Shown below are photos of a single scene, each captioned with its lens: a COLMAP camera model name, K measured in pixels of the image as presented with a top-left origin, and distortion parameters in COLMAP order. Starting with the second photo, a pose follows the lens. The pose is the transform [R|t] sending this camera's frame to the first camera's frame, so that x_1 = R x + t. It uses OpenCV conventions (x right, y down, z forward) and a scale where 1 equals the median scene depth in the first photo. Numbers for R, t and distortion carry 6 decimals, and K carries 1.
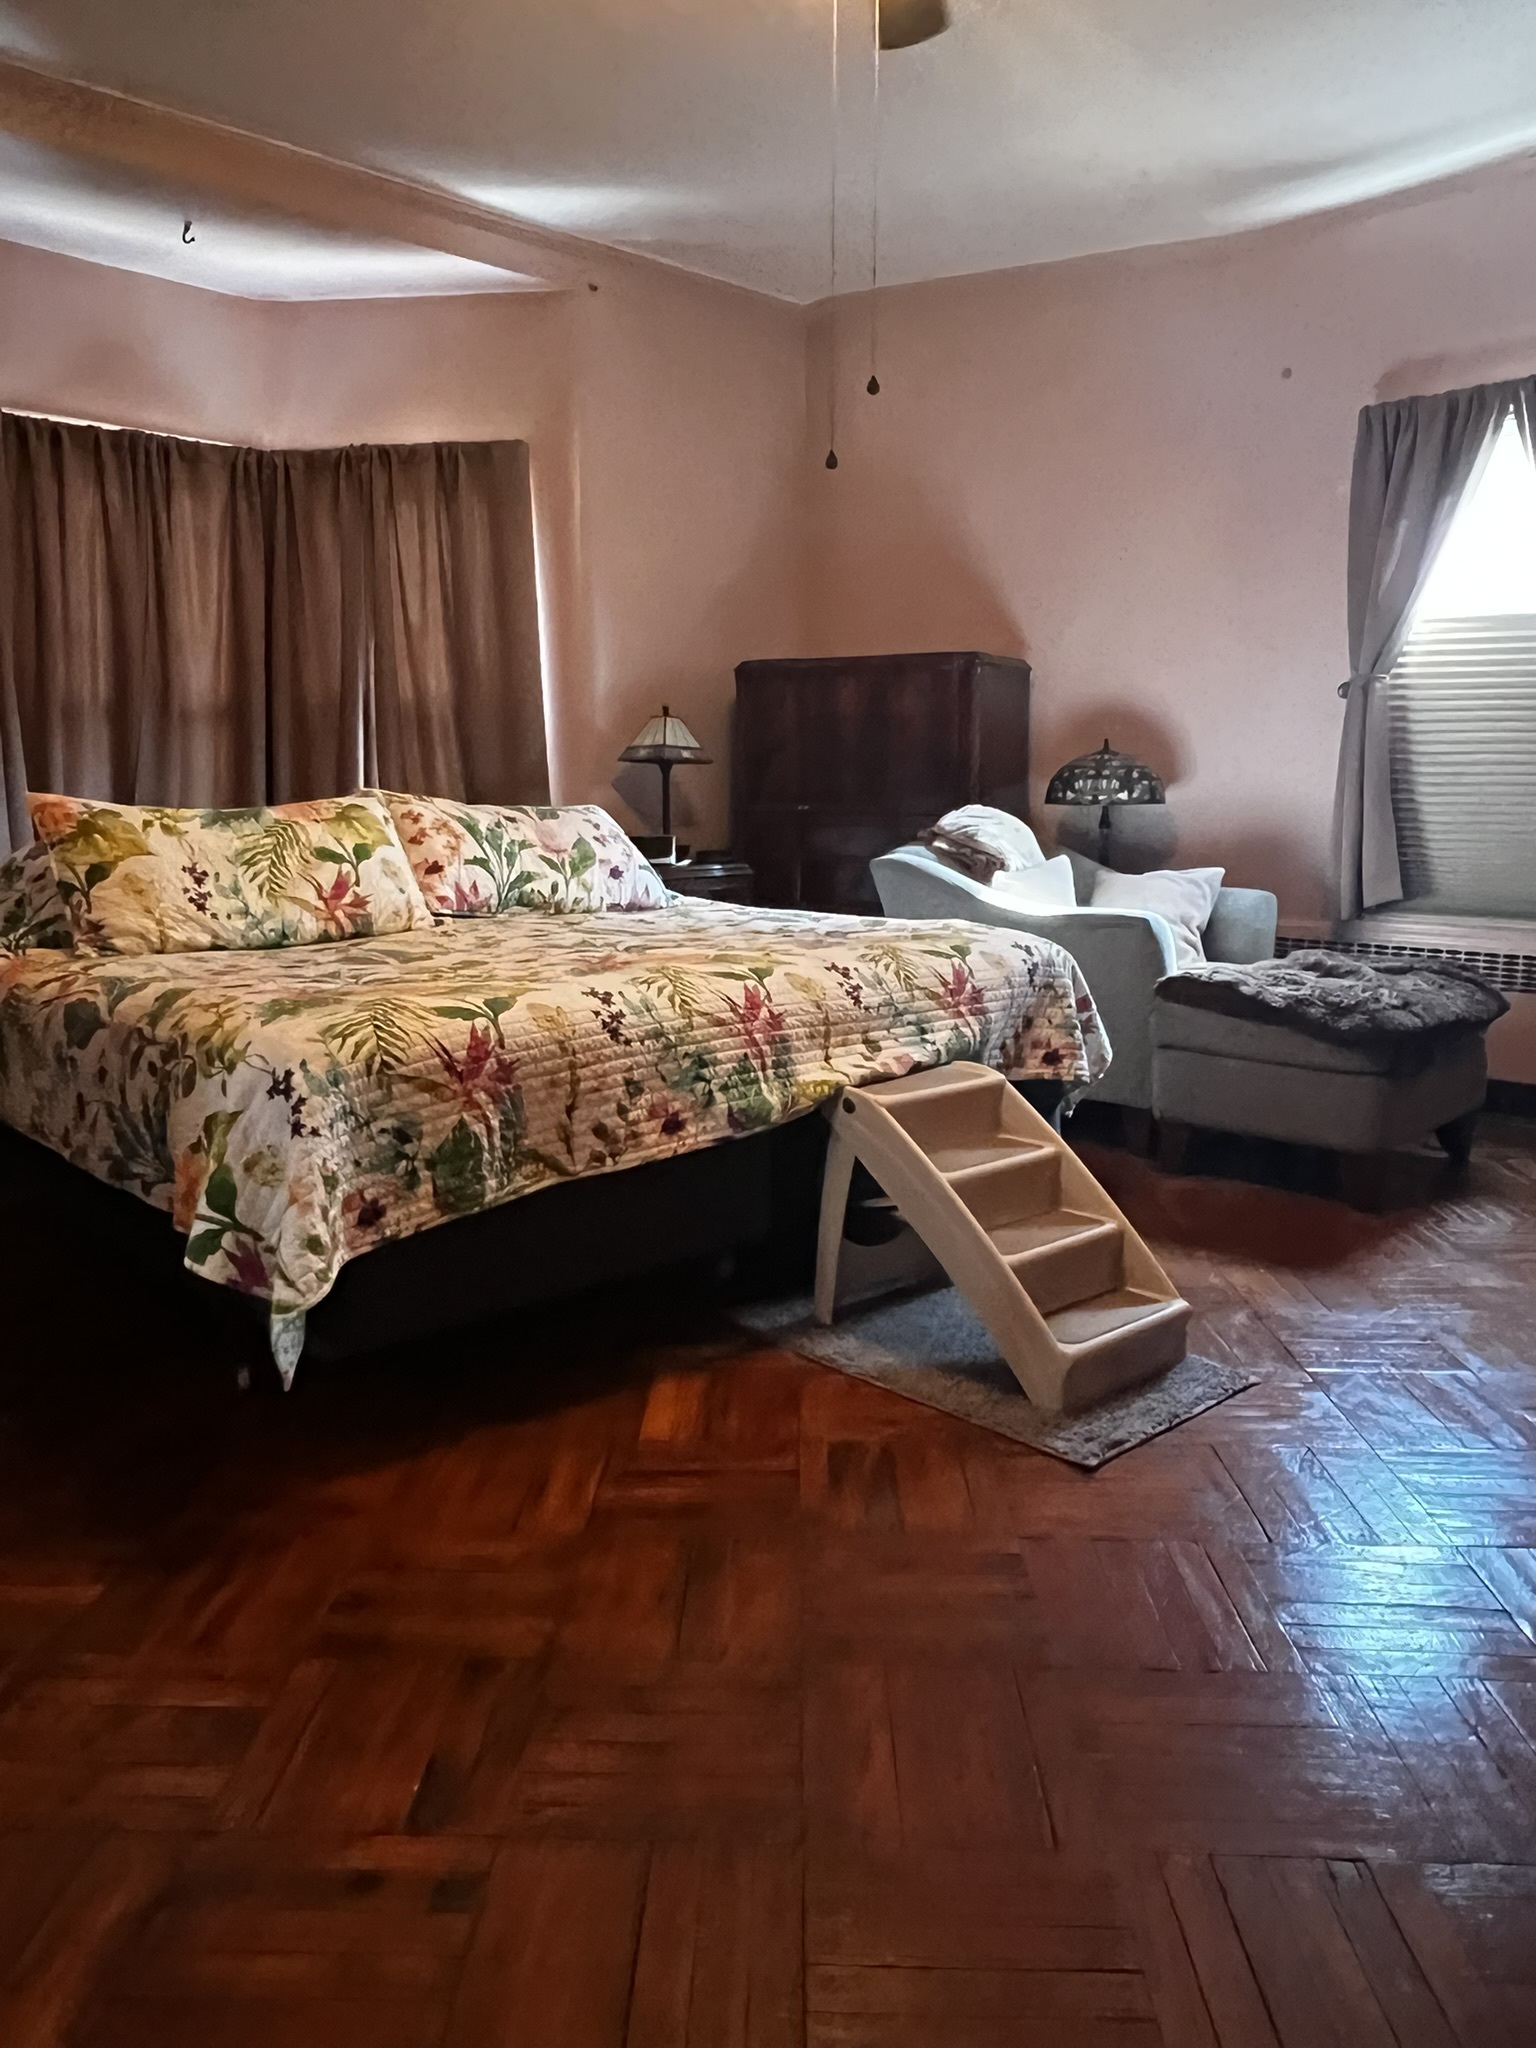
lens RADIAL K [[1494.6, 0, 758.3], [0, 1494.6, 1022.7], [0, 0, 1]] dist [0.004716, -0.001299]
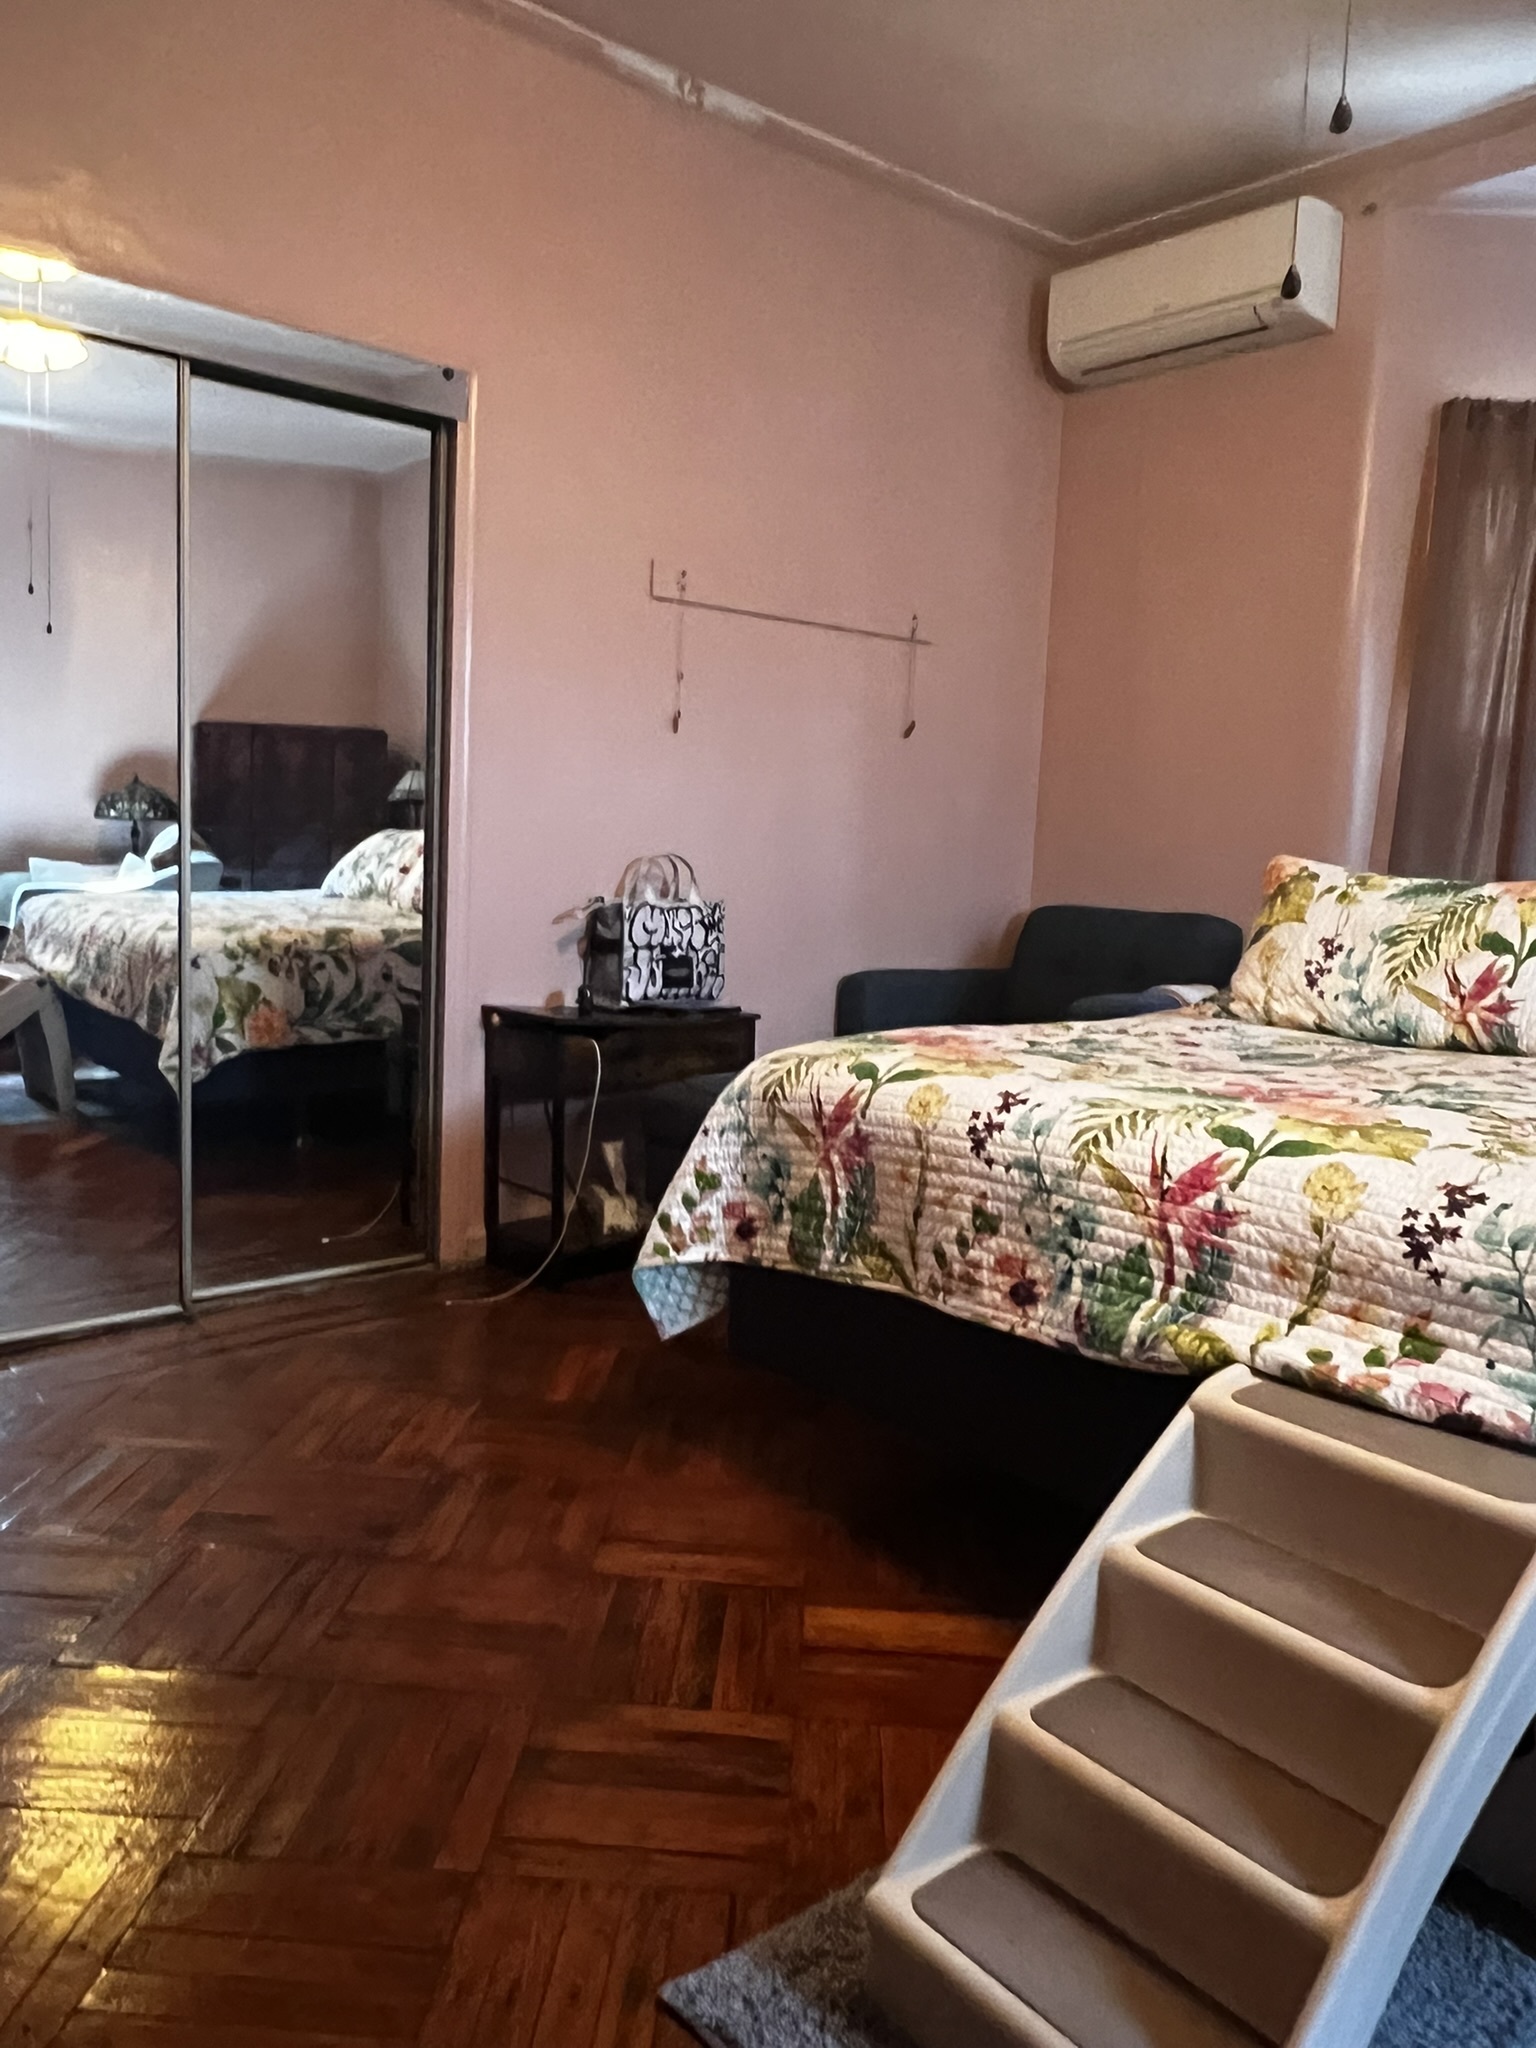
lens RADIAL K [[1494.6, 0, 758.4], [0, 1494.6, 1020.9], [0, 0, 1]] dist [0.004716, -0.001299]
pose [[-0.062645, 0.118272, -0.991003, 0.661309], [-0.189244, 0.973532, 0.128150, -0.131100], [0.979930, 0.195569, -0.038605, 0.874325]]
